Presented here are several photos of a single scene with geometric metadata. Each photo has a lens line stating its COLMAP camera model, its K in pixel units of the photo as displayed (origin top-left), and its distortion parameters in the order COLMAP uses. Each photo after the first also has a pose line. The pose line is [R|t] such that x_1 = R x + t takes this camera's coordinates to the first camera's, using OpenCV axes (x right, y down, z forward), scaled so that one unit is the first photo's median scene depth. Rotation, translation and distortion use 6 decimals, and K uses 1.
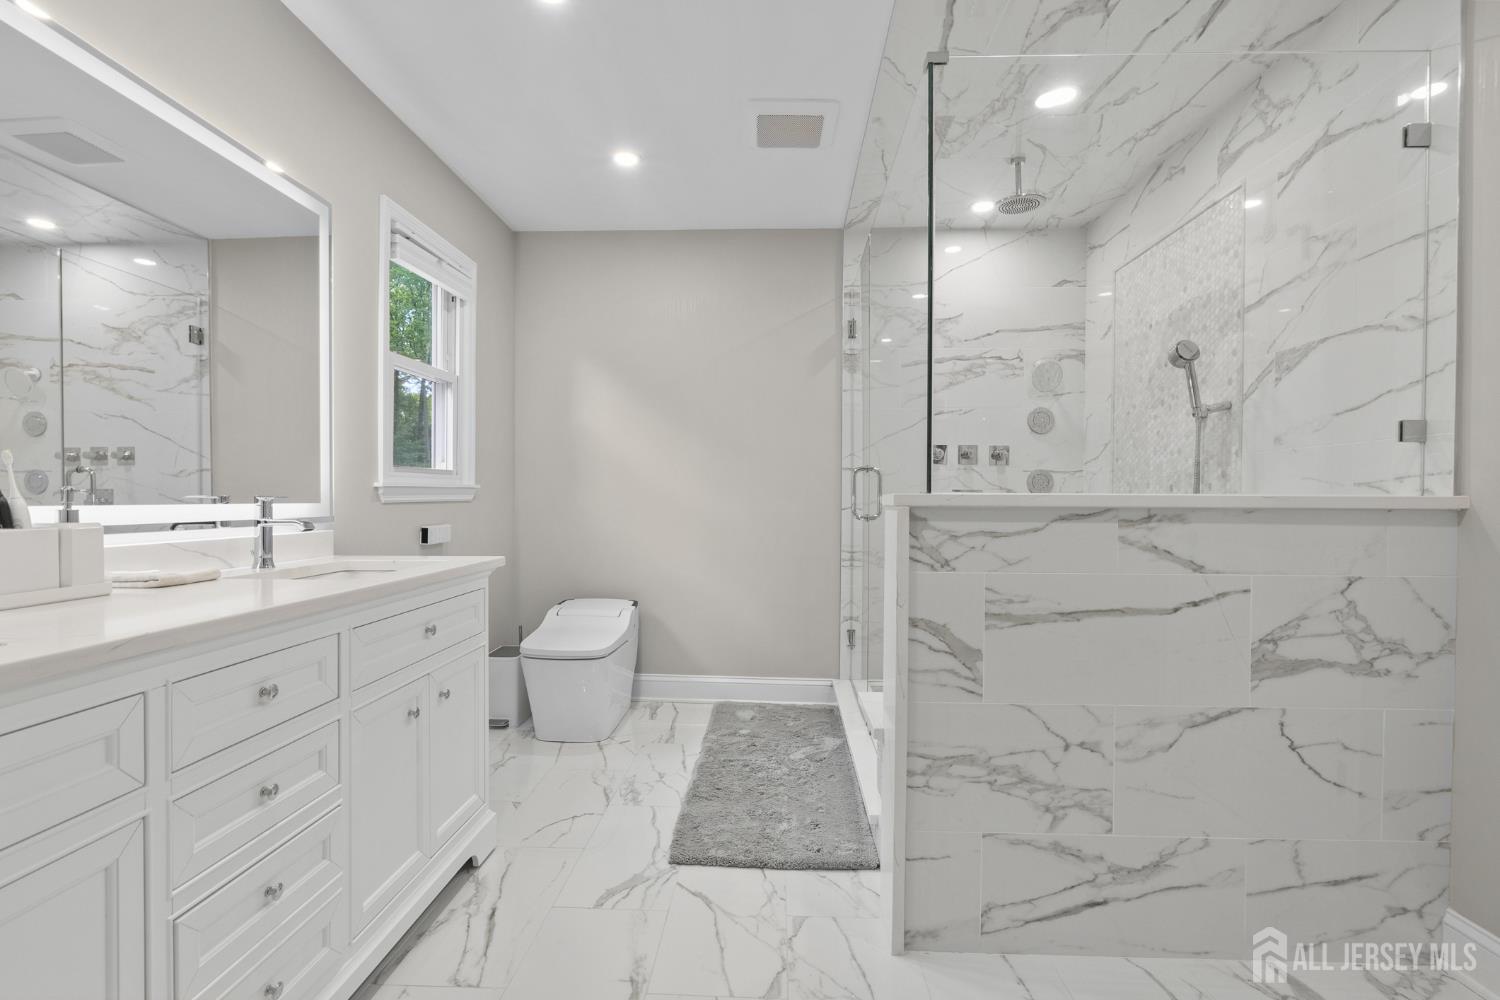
lens RADIAL K [[701.3, 0, 749.8], [0, 701.3, 503.4], [0, 0, 1]] dist [-0.003548, 0.000719]
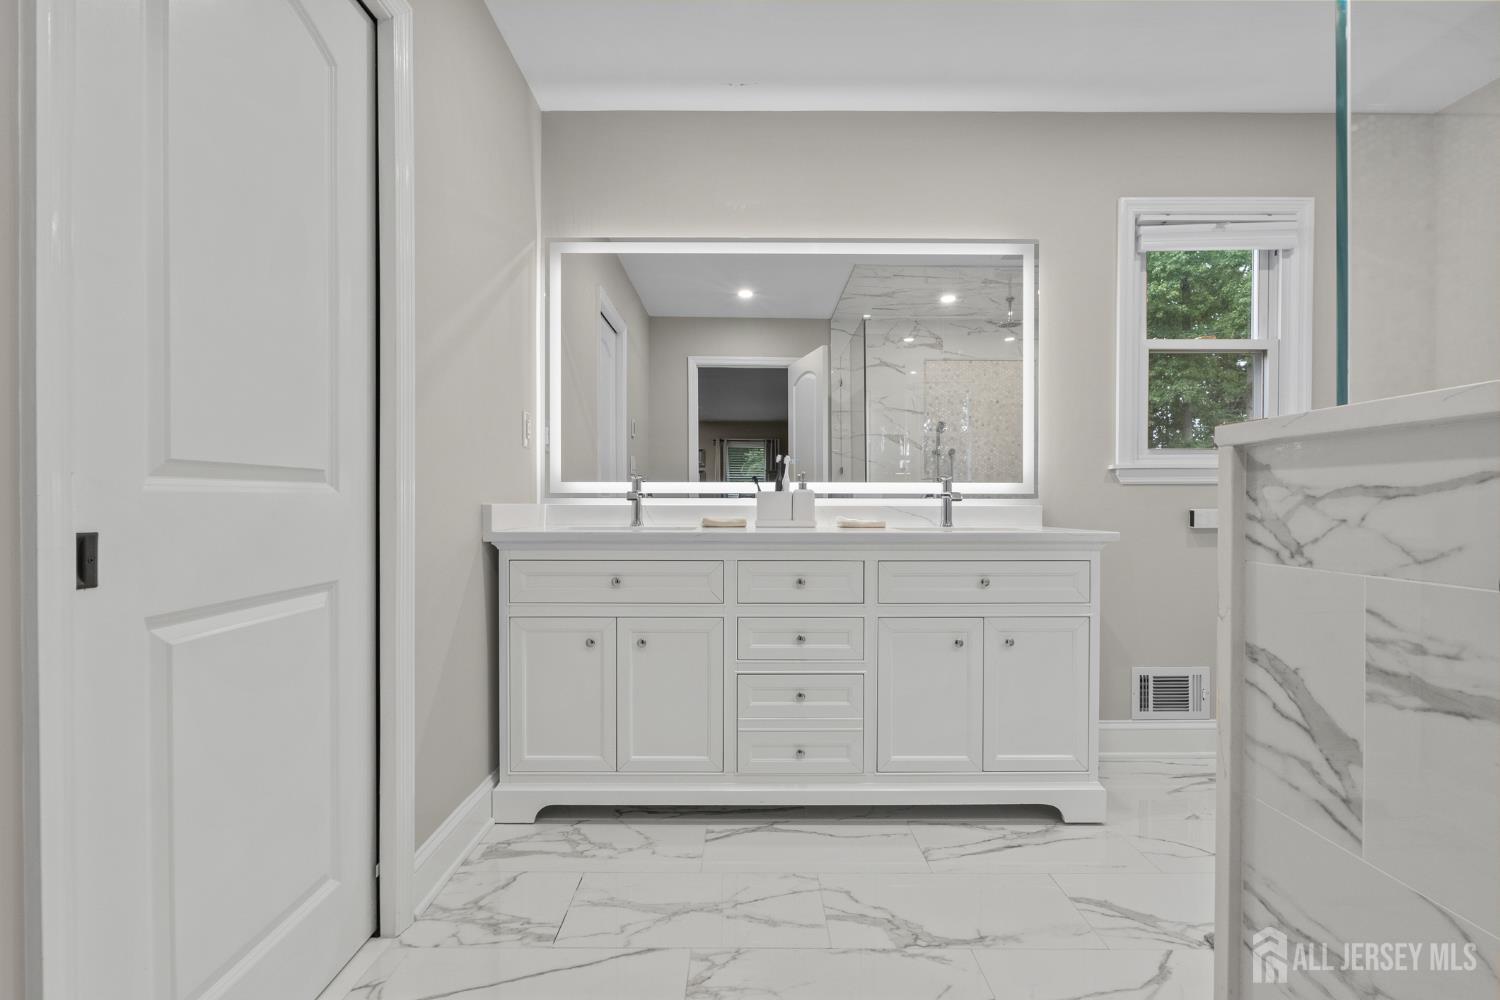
lens RADIAL K [[690.1, 0, 747.6], [0, 690.1, 507.5], [0, 0, 1]] dist [0.000748, 0.000112]
pose [[0.047864, 0.003619, -0.998847, 0.601161], [-0.011144, 0.999933, 0.003089, 0.044916], [0.998792, 0.010983, 0.047901, 0.450475]]
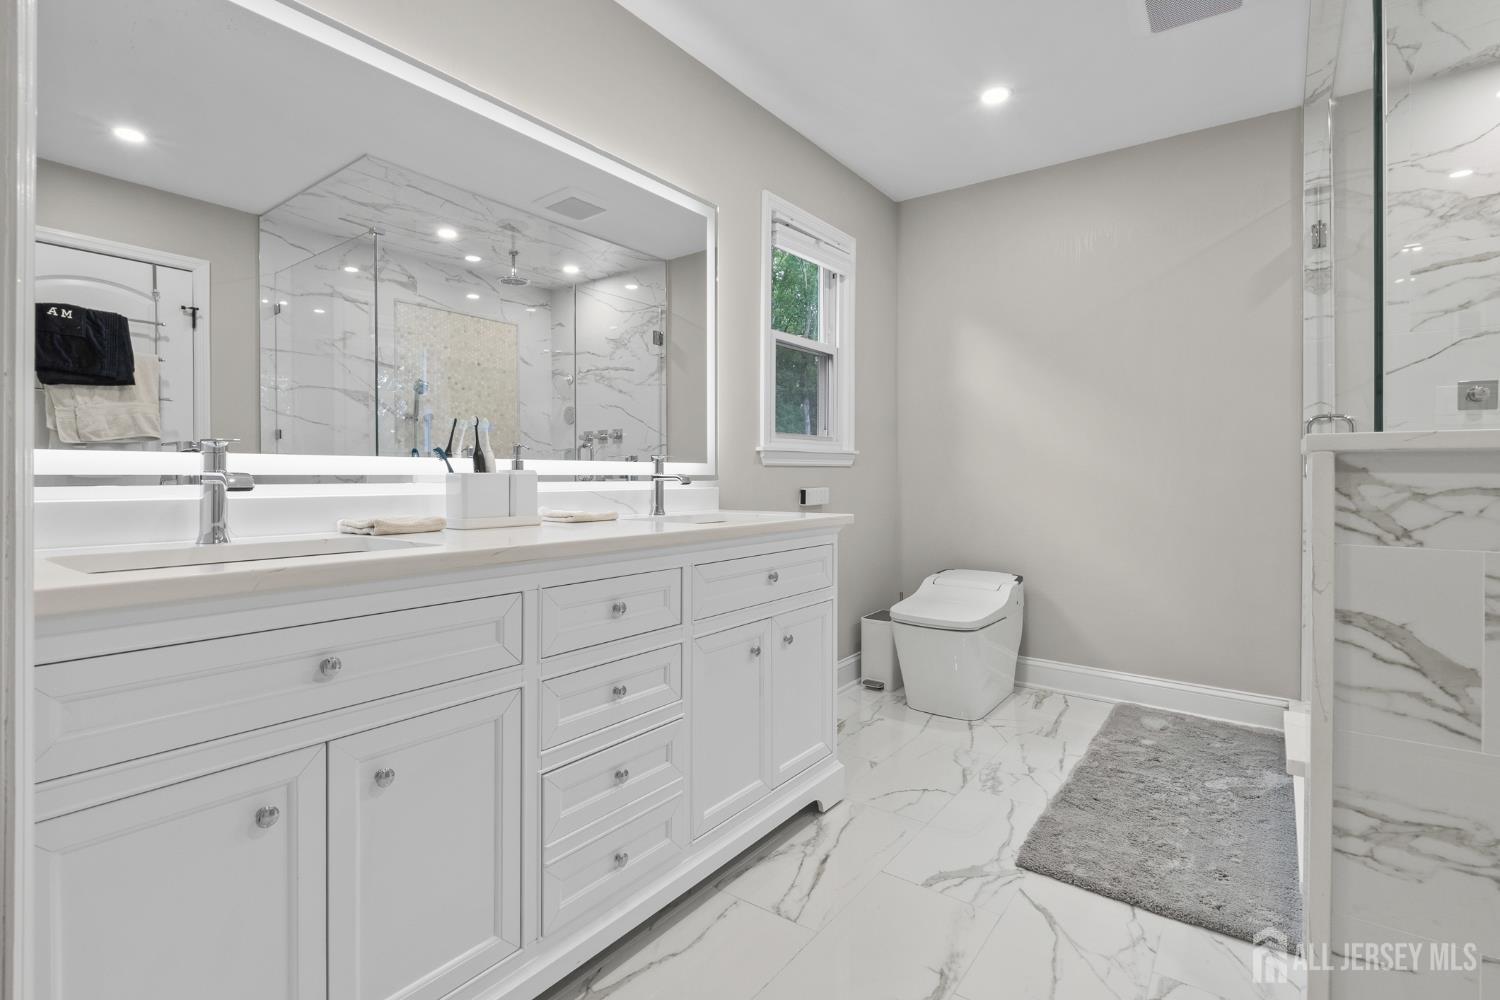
lens RADIAL K [[710.4, 0, 754.7], [0, 710.4, 472.7], [0, 0, 1]] dist [-0.004042, 0.000183]
pose [[0.831693, -0.003537, -0.555225, 0.107836], [-0.003727, 0.999922, -0.011951, 0.028571], [0.555224, 0.012009, 0.831614, 0.063377]]
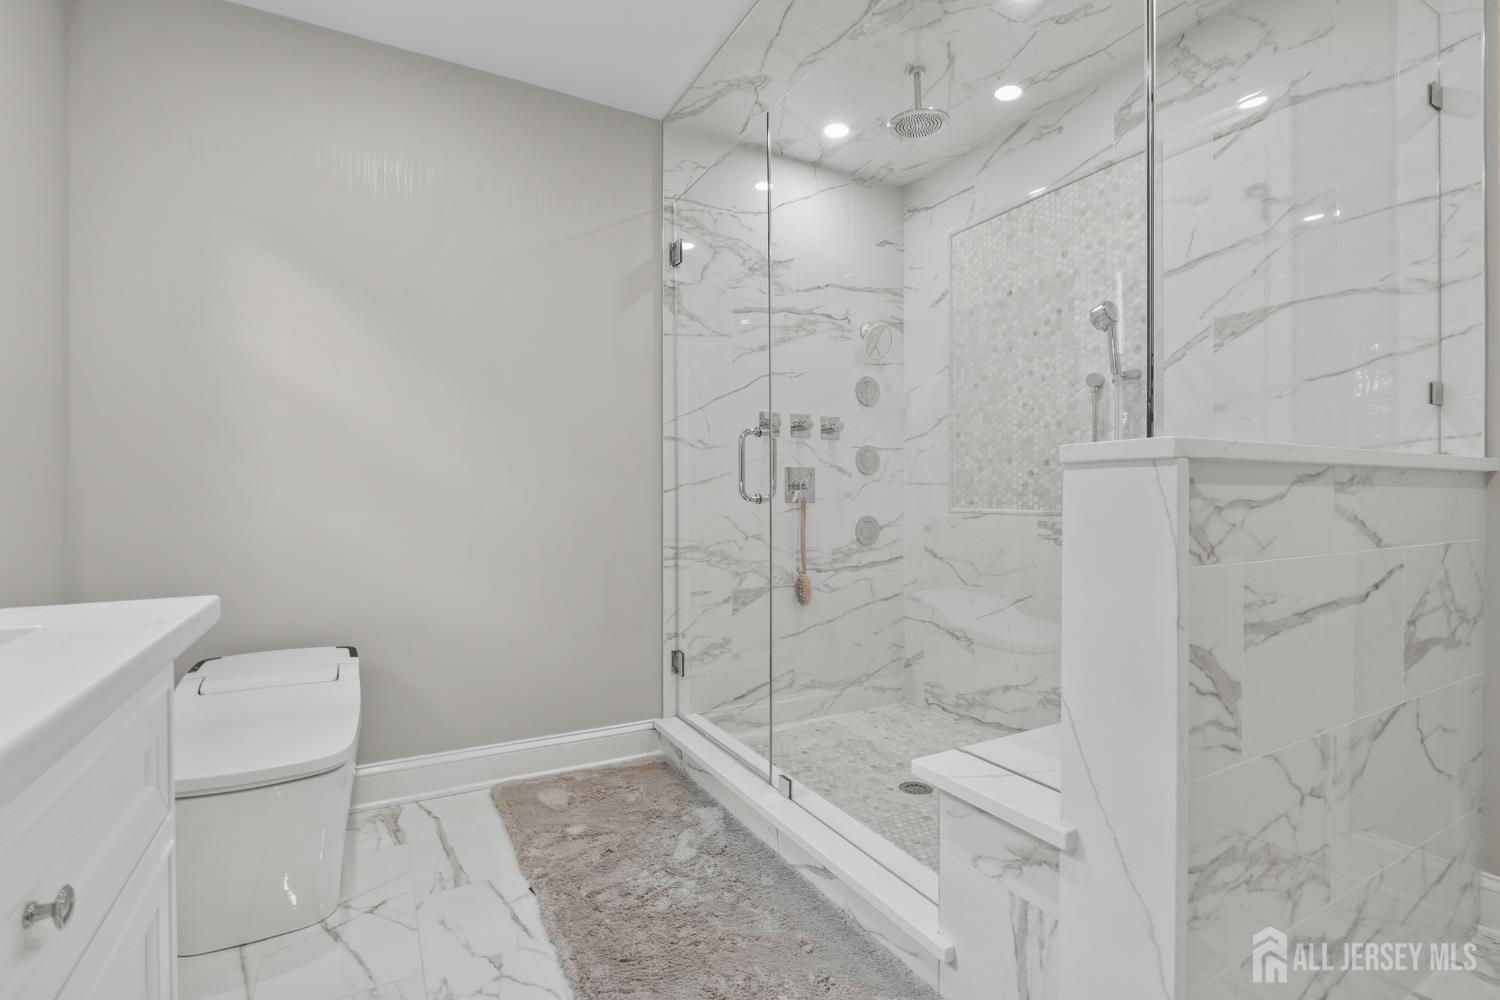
lens RADIAL K [[693.9, 0, 746.8], [0, 693.9, 493.1], [0, 0, 1]] dist [-0.005343, -0.000479]
pose [[0.851219, -0.006118, 0.524774, -0.311132], [0.010142, 0.999937, -0.004792, 0.025420], [-0.524712, 0.009401, 0.851228, 0.543747]]
